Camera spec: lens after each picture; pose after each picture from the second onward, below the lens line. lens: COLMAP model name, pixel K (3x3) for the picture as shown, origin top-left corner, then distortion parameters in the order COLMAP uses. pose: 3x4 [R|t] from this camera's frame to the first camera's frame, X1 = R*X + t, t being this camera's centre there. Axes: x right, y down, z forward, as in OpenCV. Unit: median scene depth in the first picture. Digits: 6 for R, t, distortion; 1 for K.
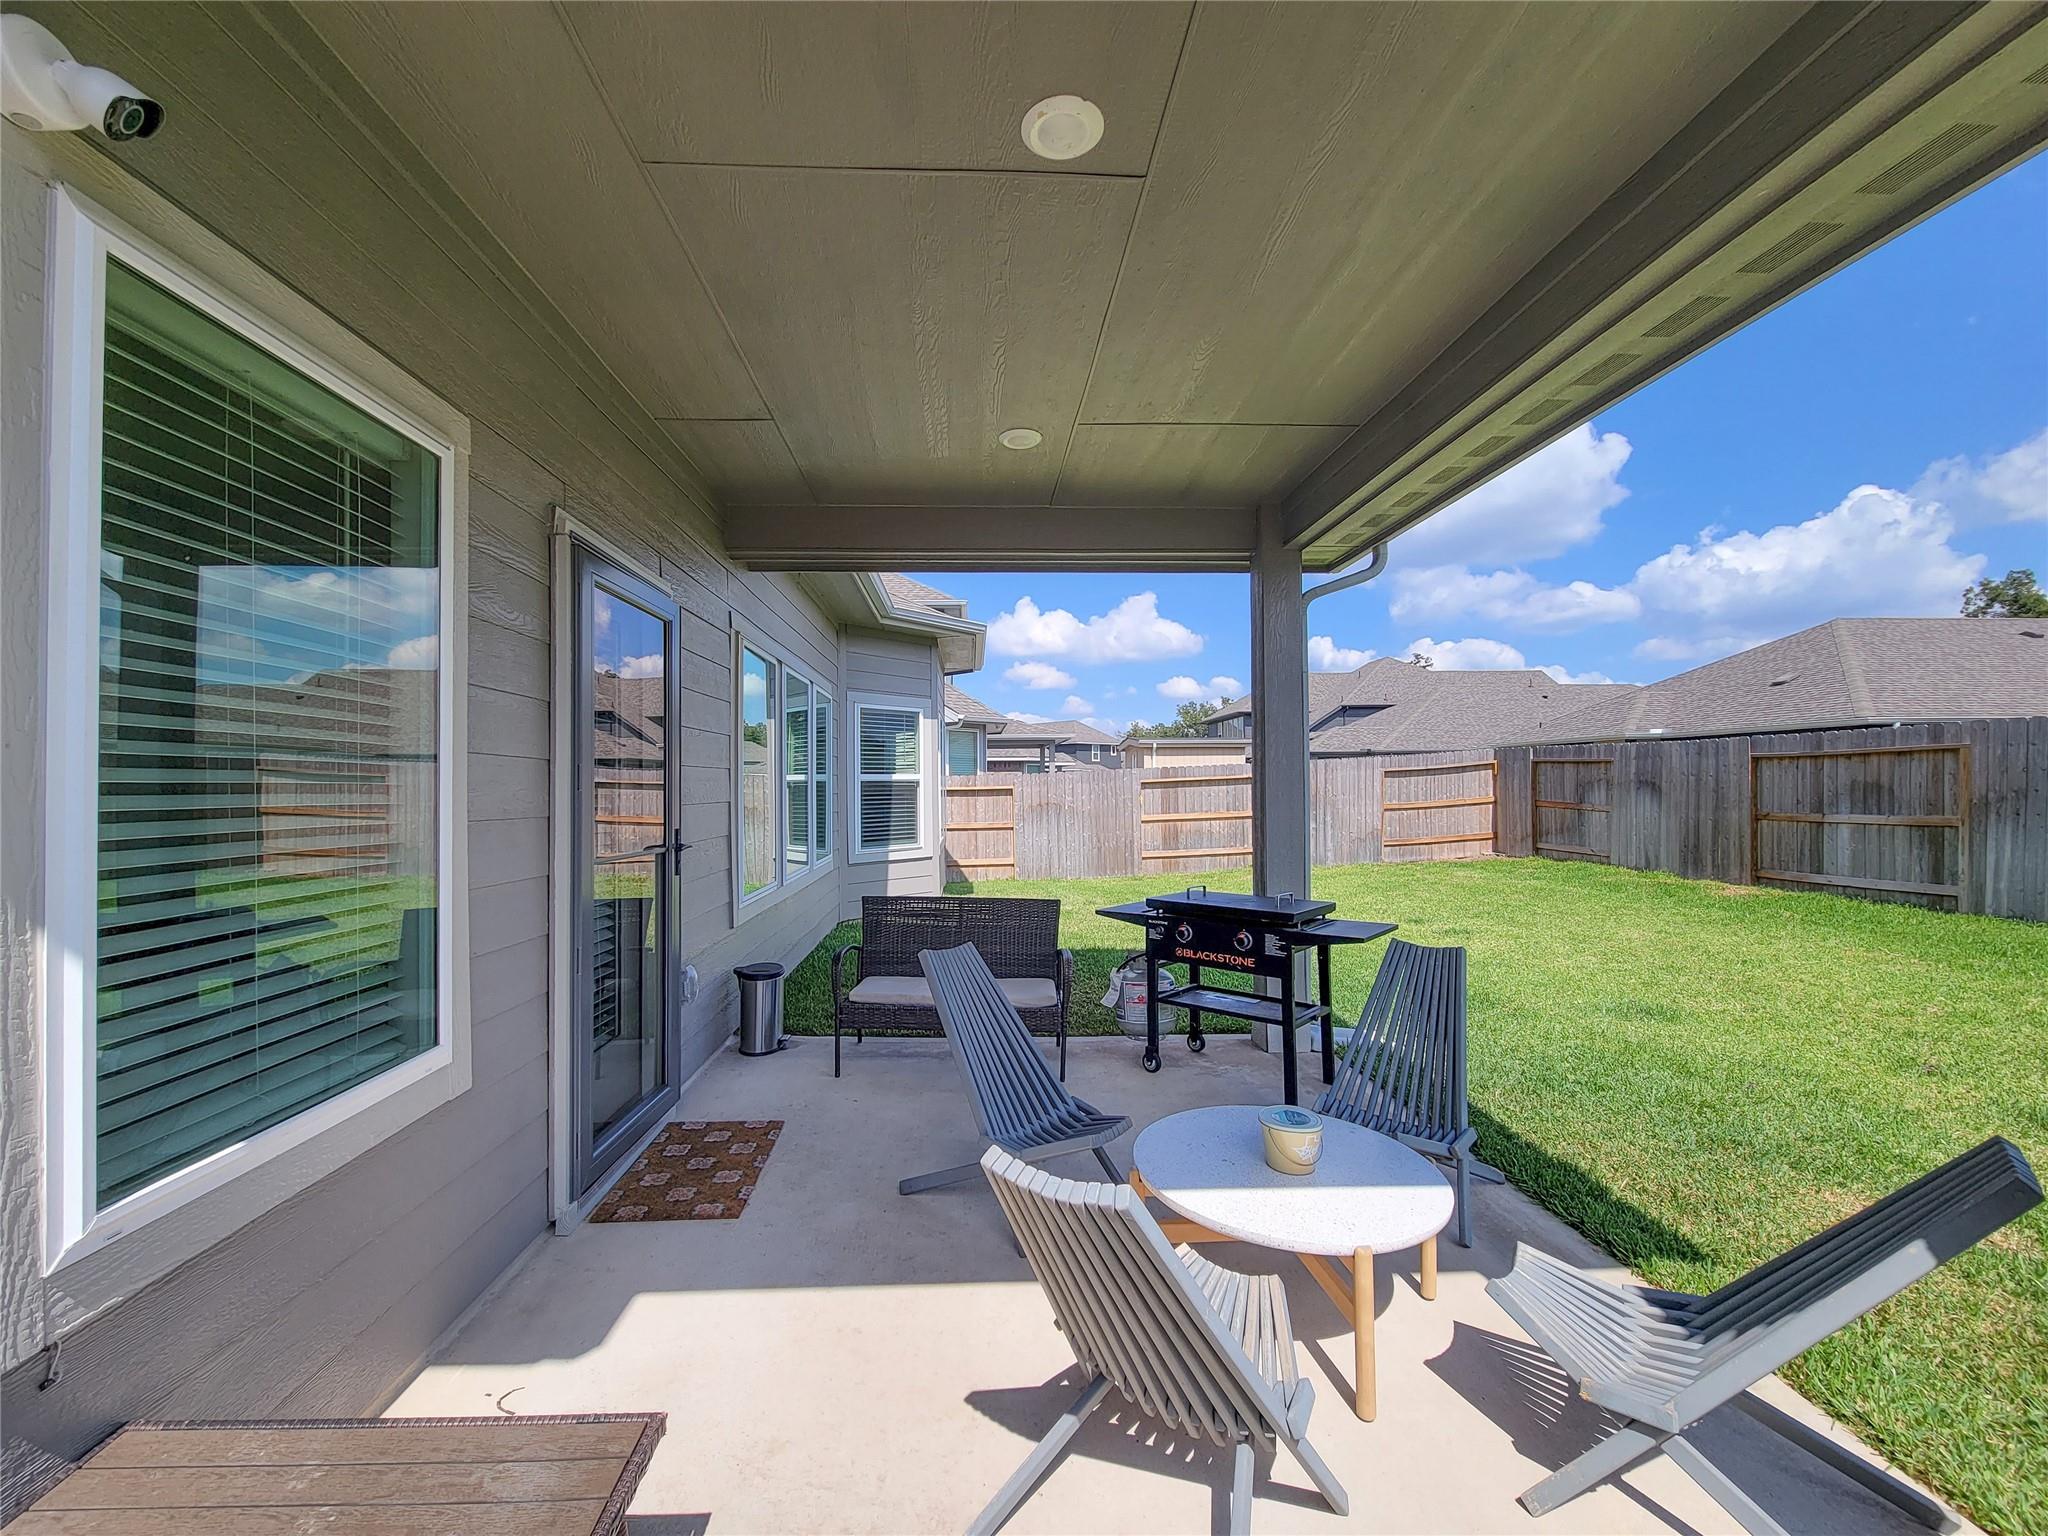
lens RADIAL K [[835.9, 0, 1033.8], [0, 835.9, 764.9], [0, 0, 1]] dist [-0.000540, -0.000766]
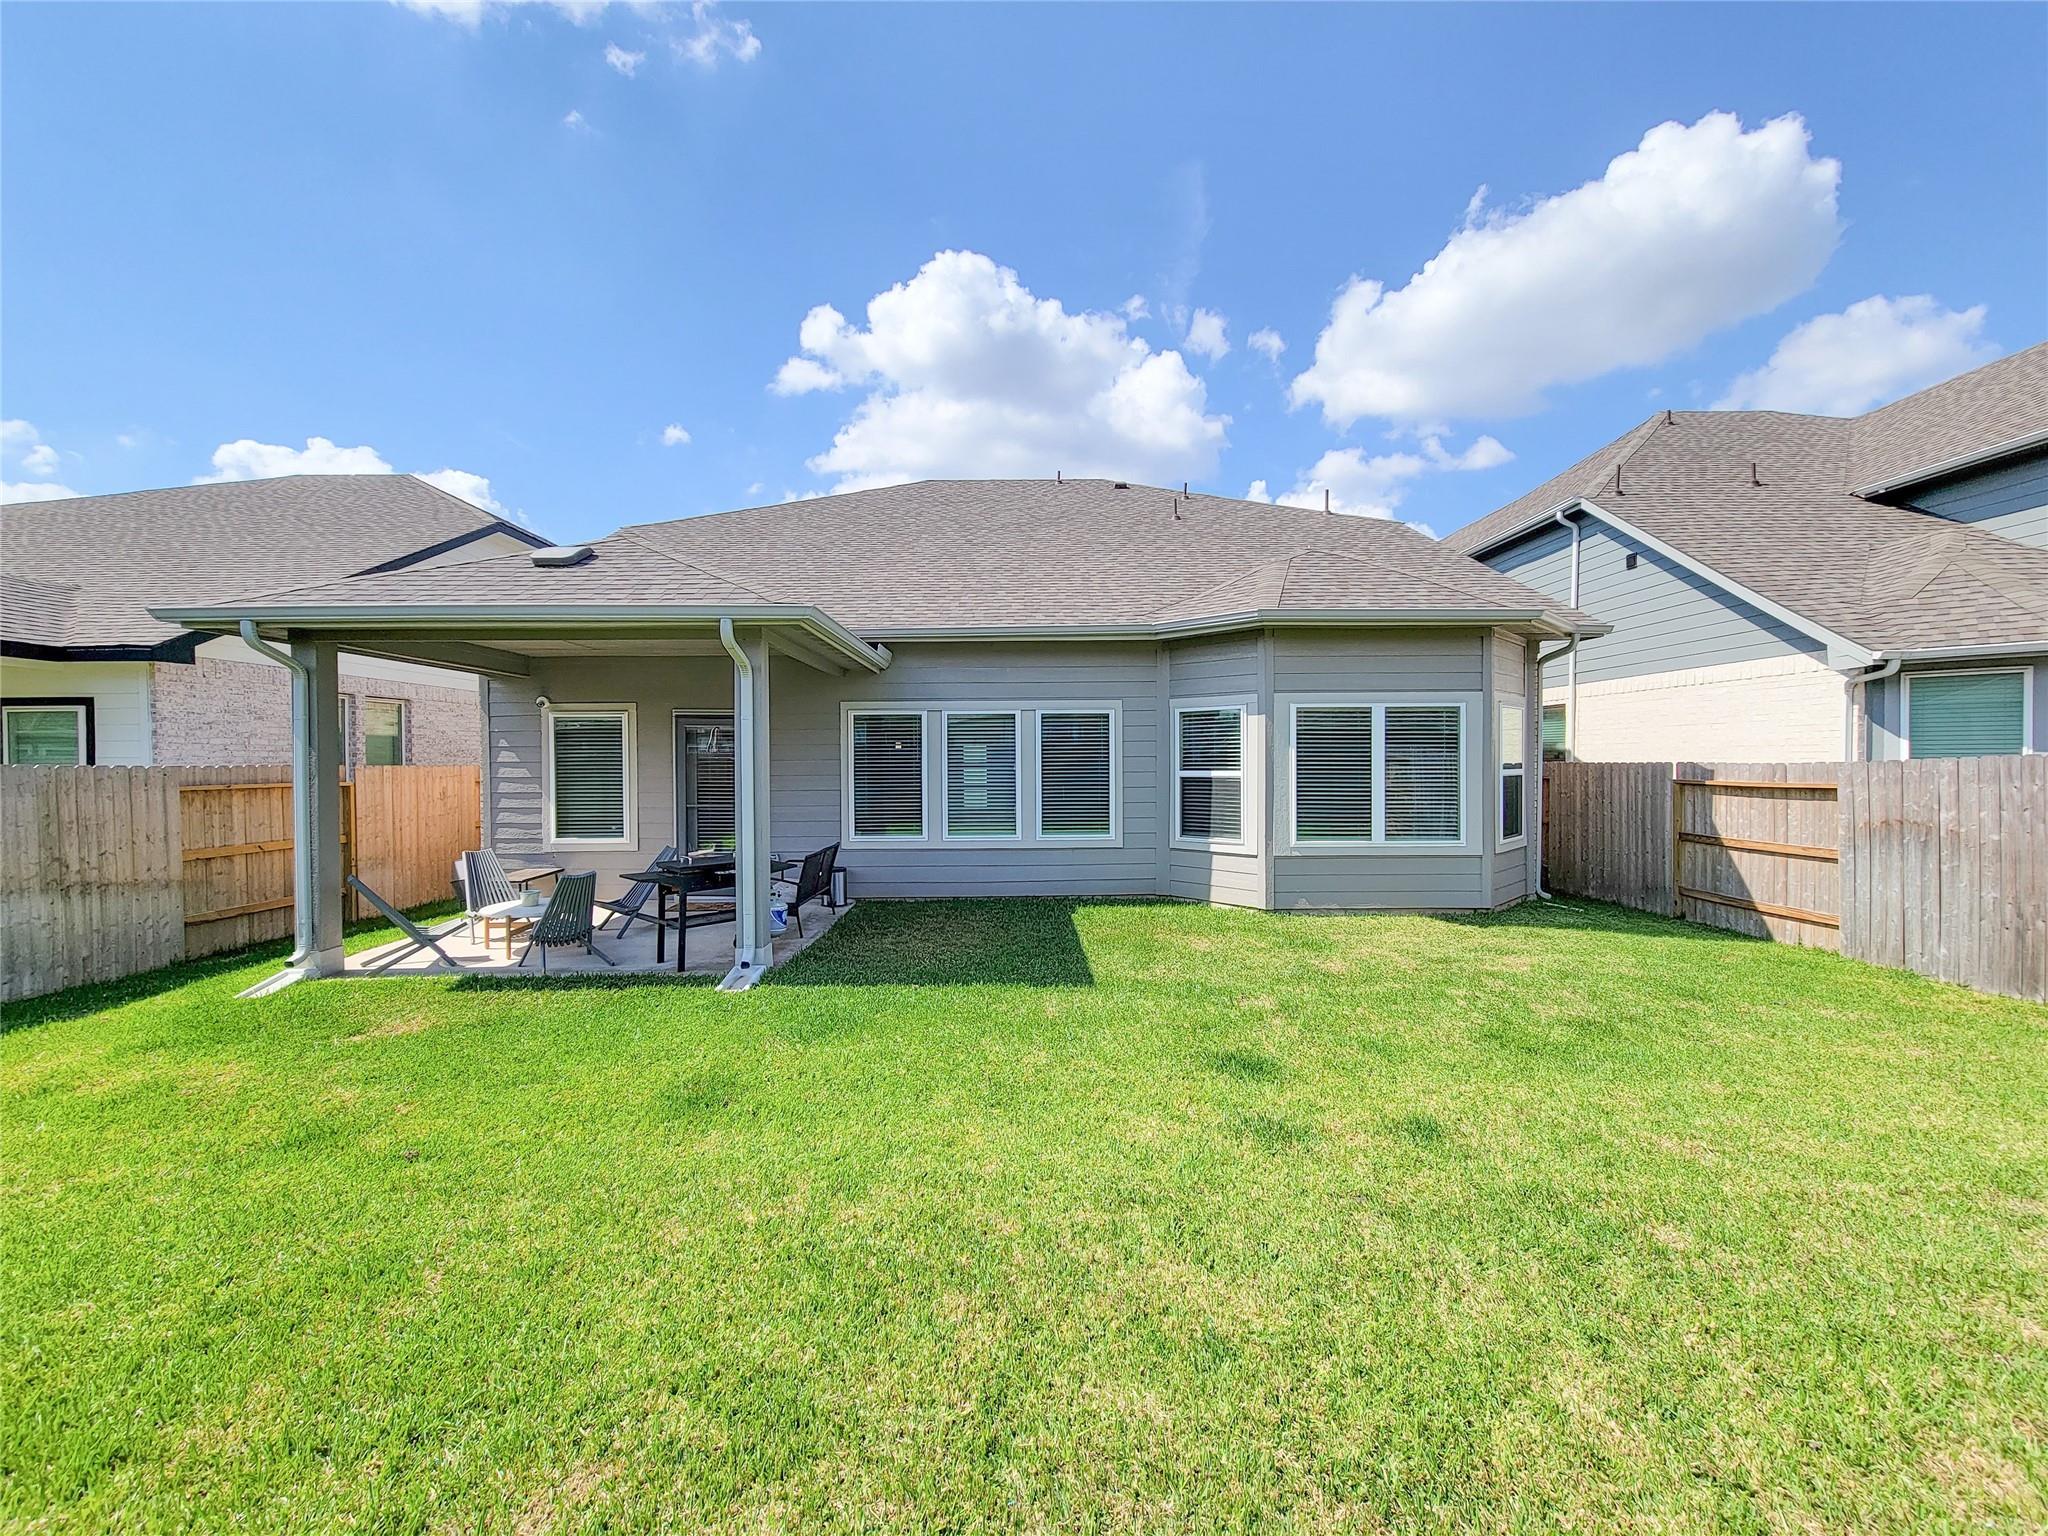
lens RADIAL K [[835.9, 0, 1033.8], [0, 835.9, 764.9], [0, 0, 1]] dist [-0.000540, -0.000766]
pose [[-0.055843, 0.017789, -0.998281, 0.855896], [0.034871, 0.999266, 0.015856, -0.019903], [0.997830, -0.033925, -0.056423, 0.796774]]
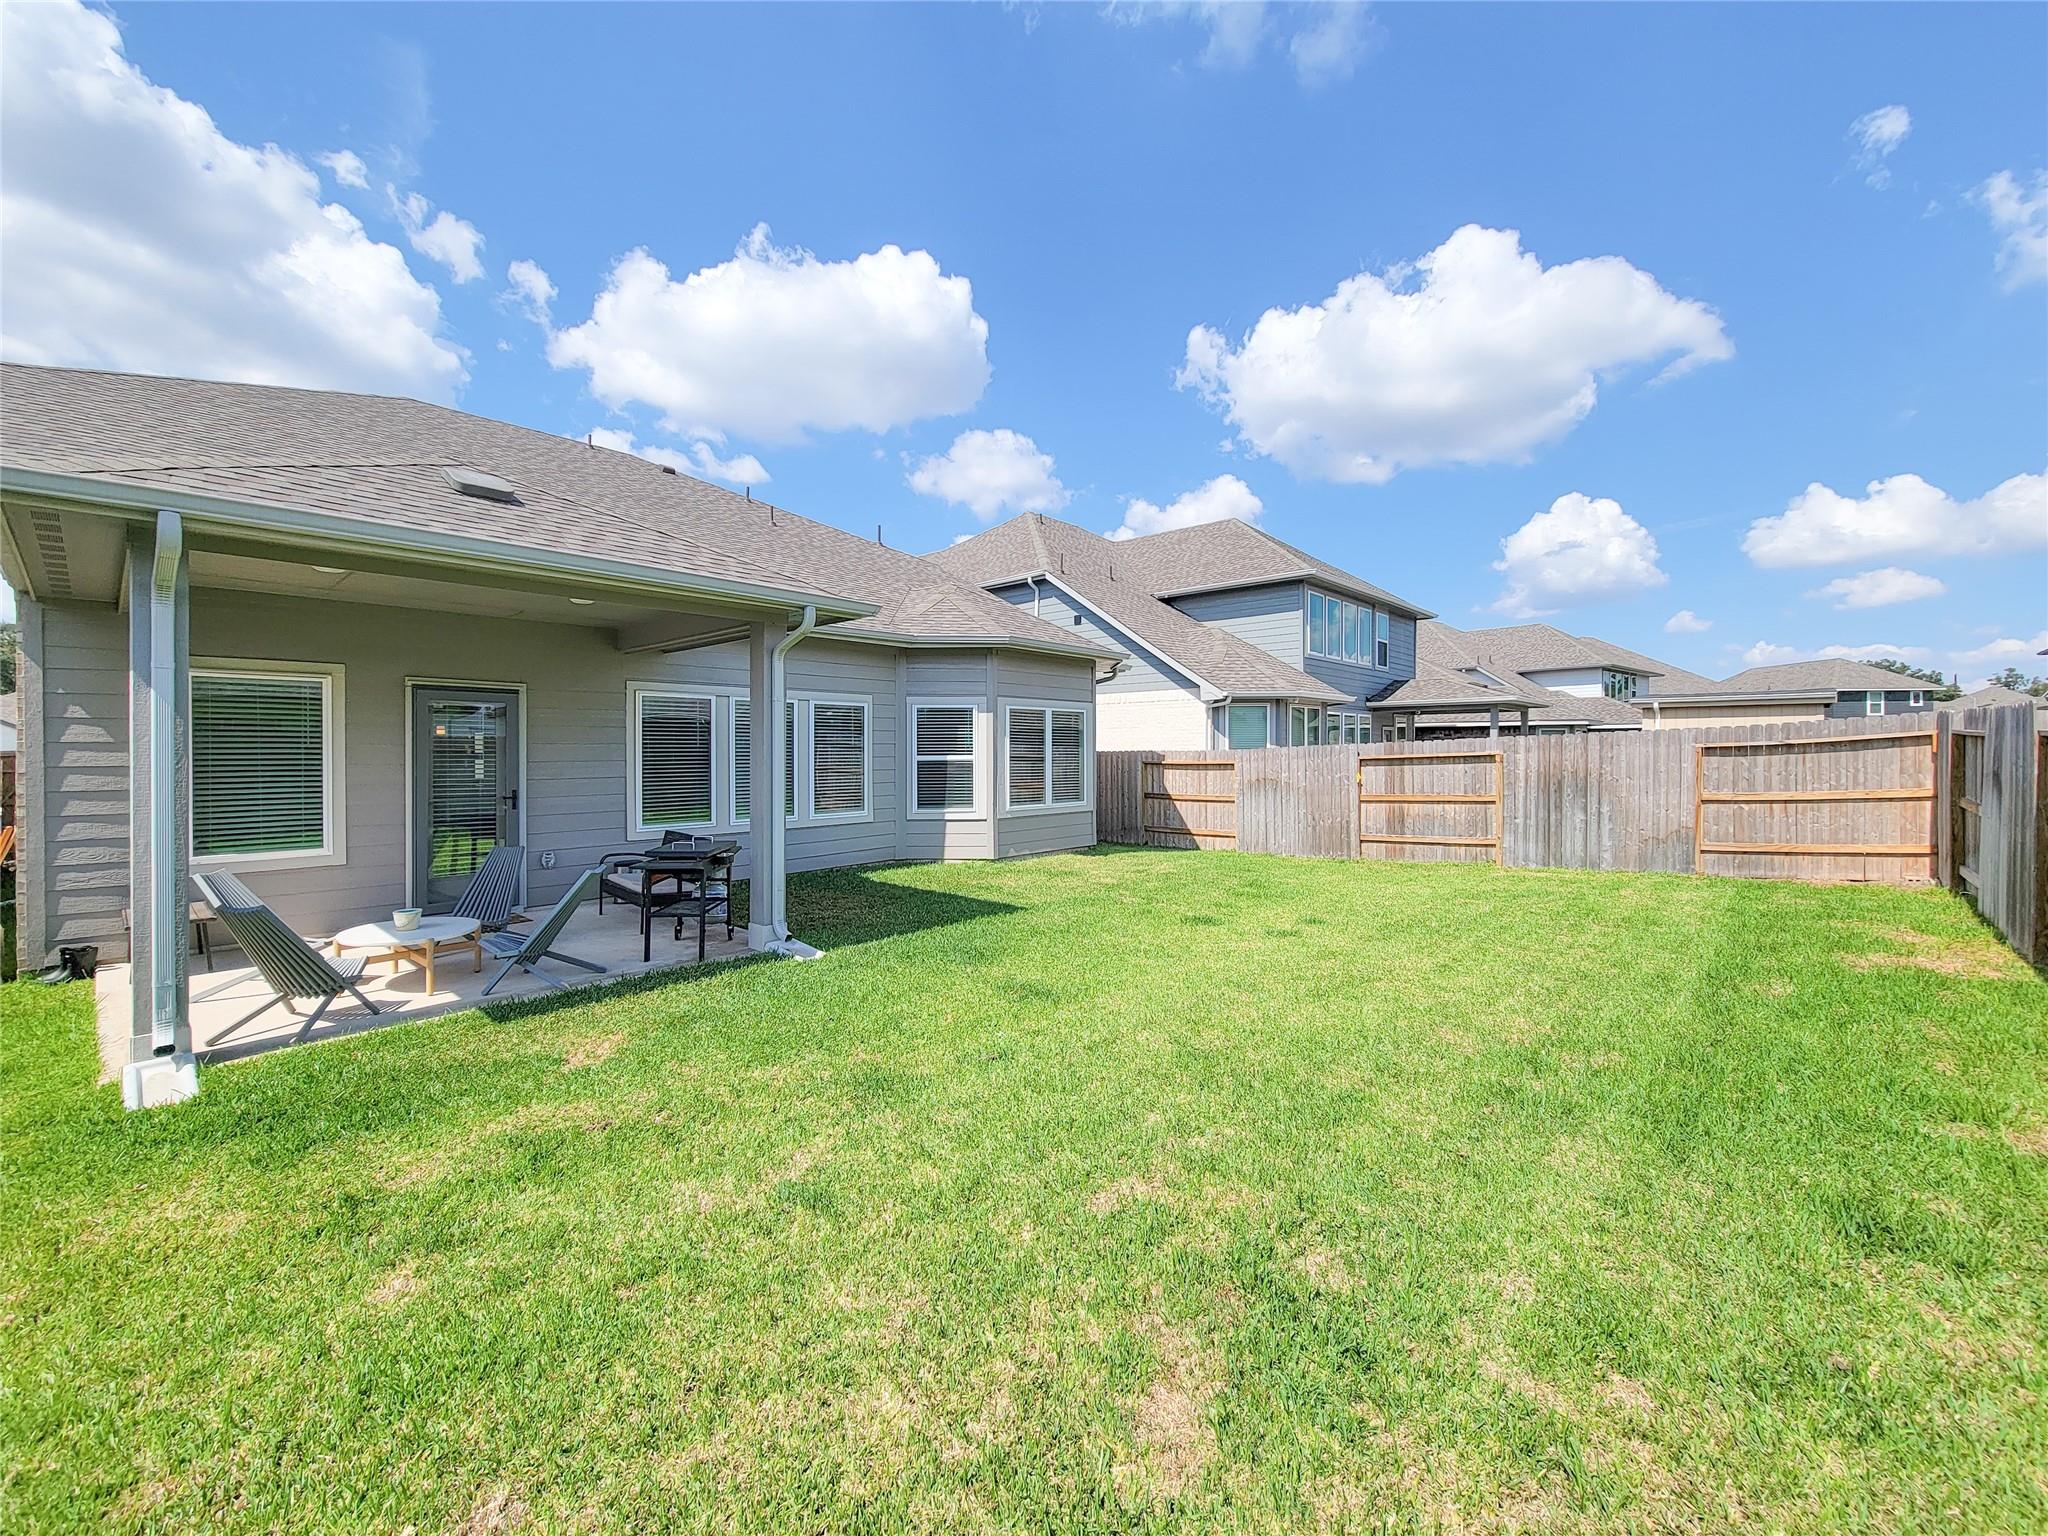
lens RADIAL K [[835.9, 0, 1033.8], [0, 835.9, 764.9], [0, 0, 1]] dist [-0.000540, -0.000766]
pose [[0.703378, 0.019972, -0.710535, 0.839331], [0.016034, 0.998905, 0.043950, -0.029024], [0.710635, -0.042307, 0.702288, 0.150822]]
